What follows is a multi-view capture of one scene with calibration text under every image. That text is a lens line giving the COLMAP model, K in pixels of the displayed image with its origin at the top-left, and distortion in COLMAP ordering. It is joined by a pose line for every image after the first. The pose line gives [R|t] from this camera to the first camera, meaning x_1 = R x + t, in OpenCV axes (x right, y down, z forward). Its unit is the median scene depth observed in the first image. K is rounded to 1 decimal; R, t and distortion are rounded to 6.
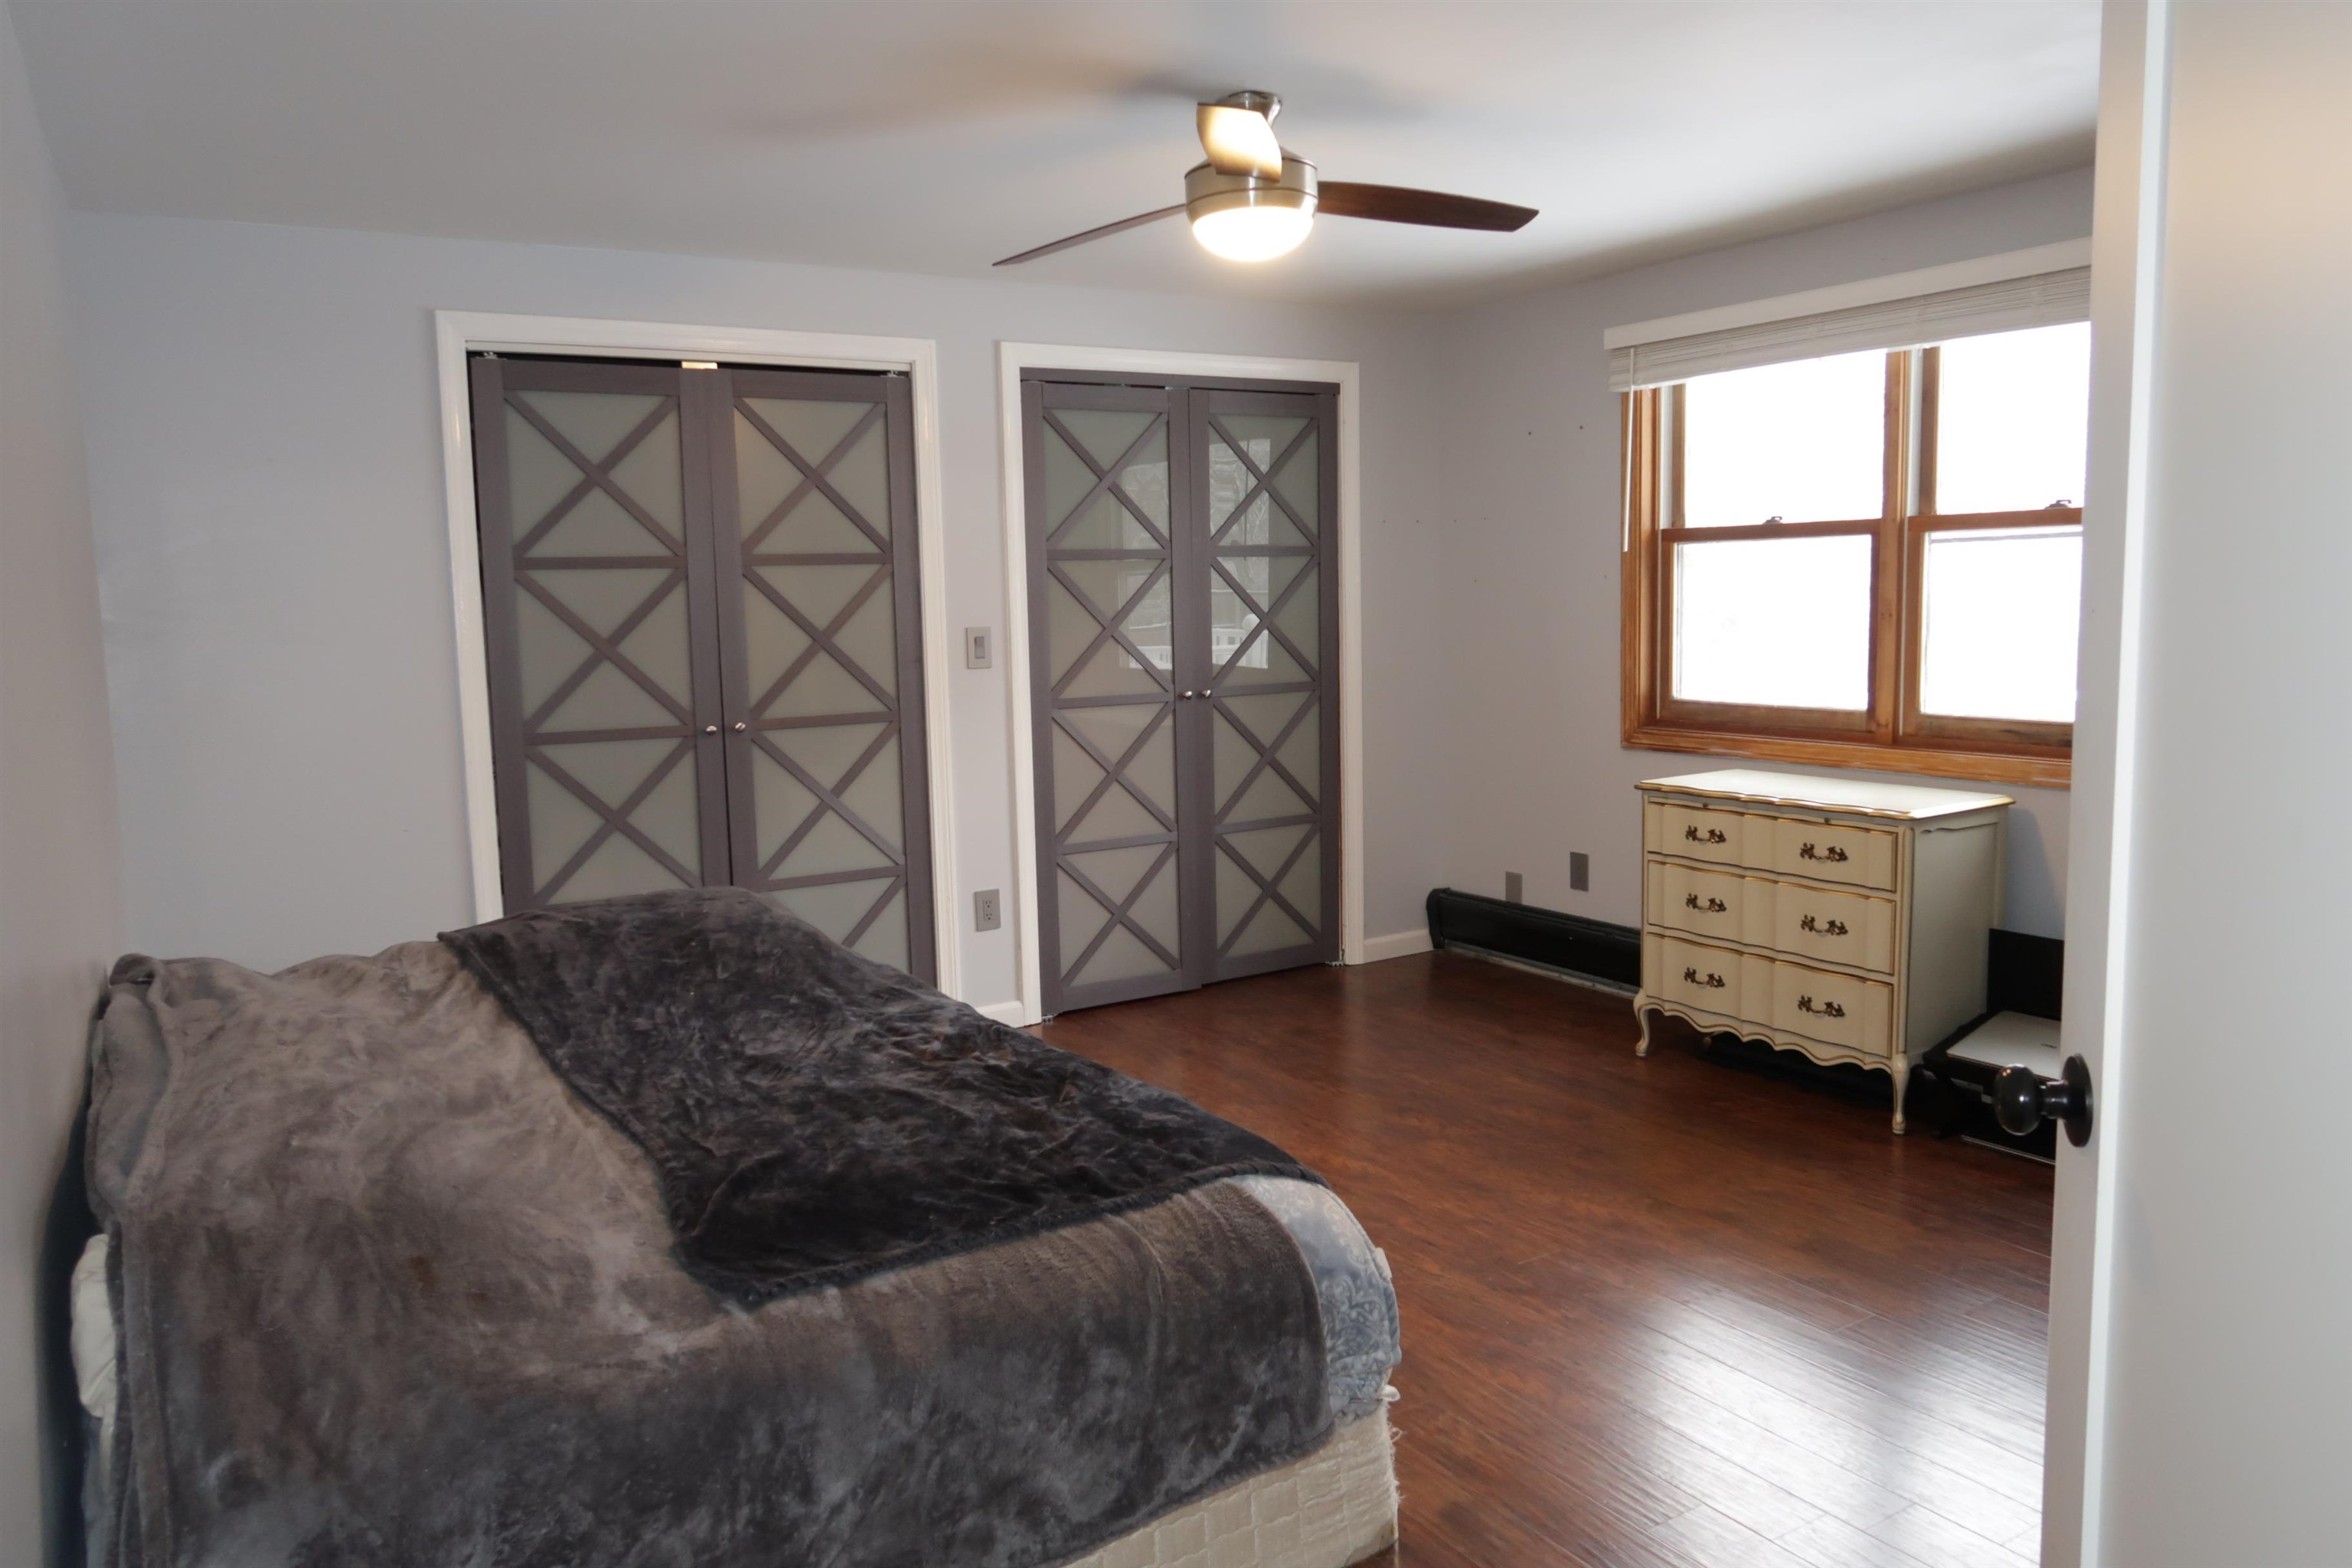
lens RADIAL K [[1610.3, 0, 1166.4], [0, 1610.3, 765.1], [0, 0, 1]] dist [-0.026035, -0.000792]
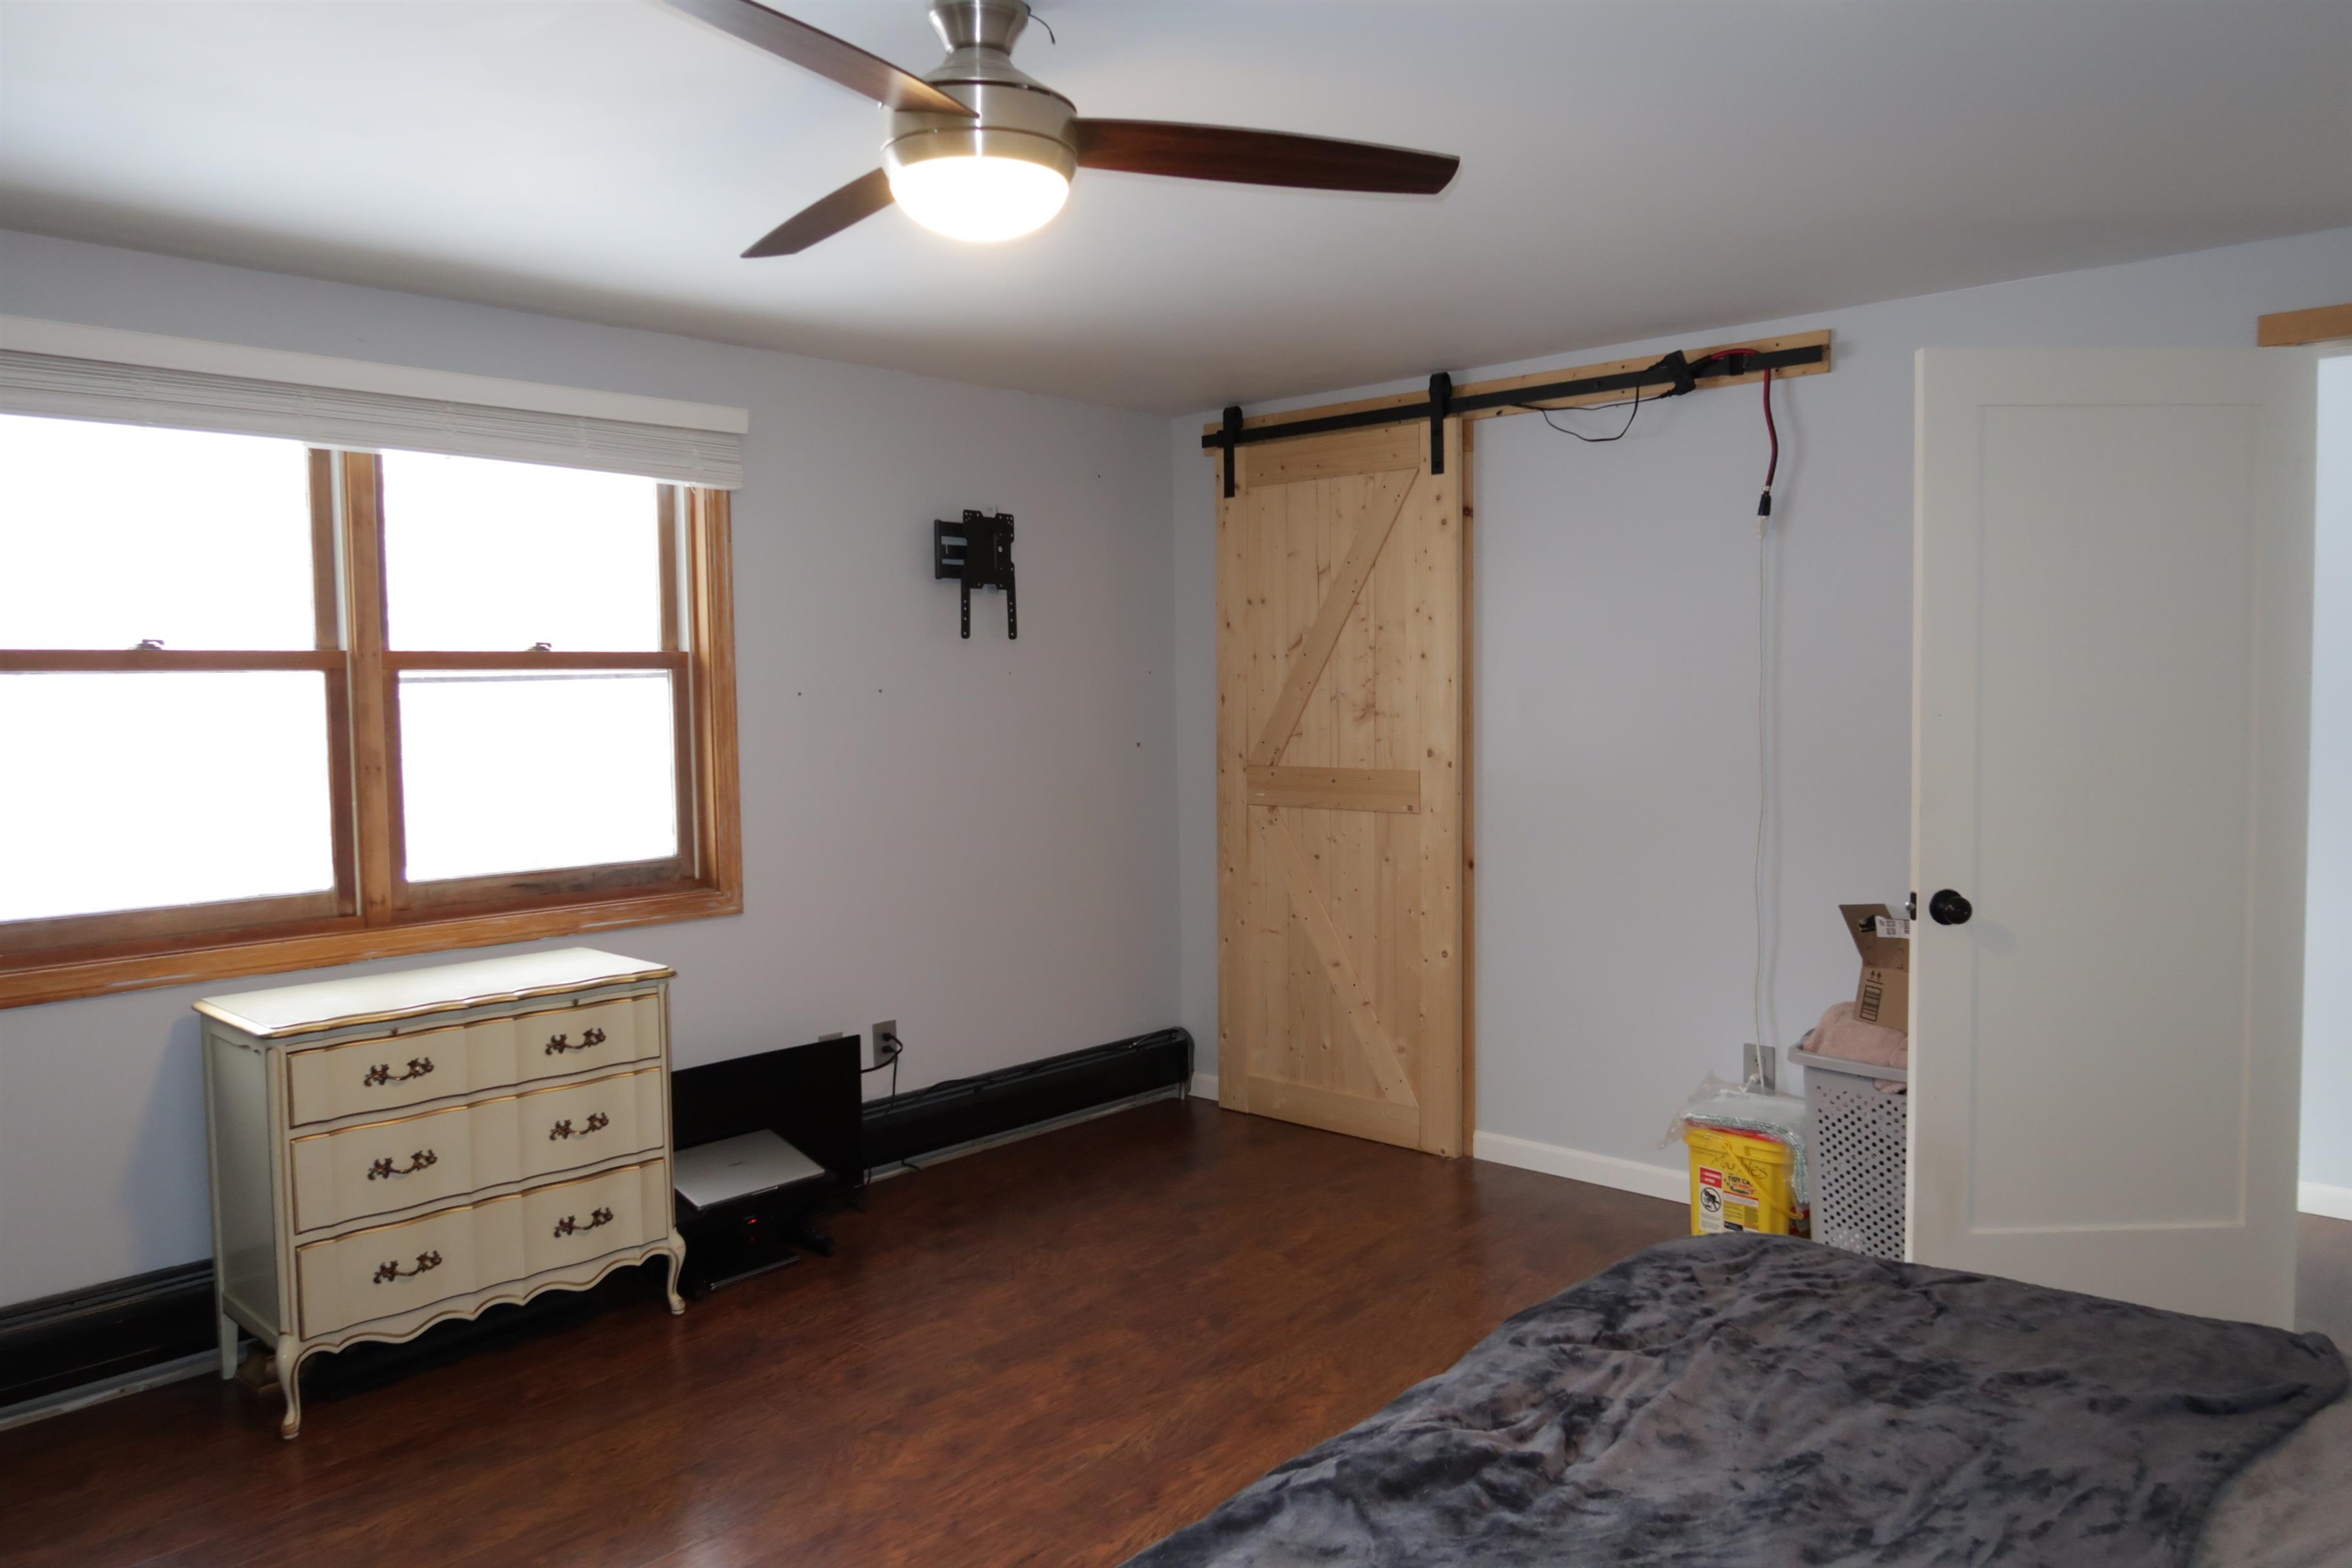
lens RADIAL K [[1610.3, 0, 1174.4], [0, 1610.3, 792.6], [0, 0, 1]] dist [-0.026035, -0.000792]
pose [[-0.243434, -0.036515, 0.969230, -0.448629], [0.132640, 0.988649, 0.070561, -0.085688], [-0.960805, 0.145736, -0.235827, 0.808214]]
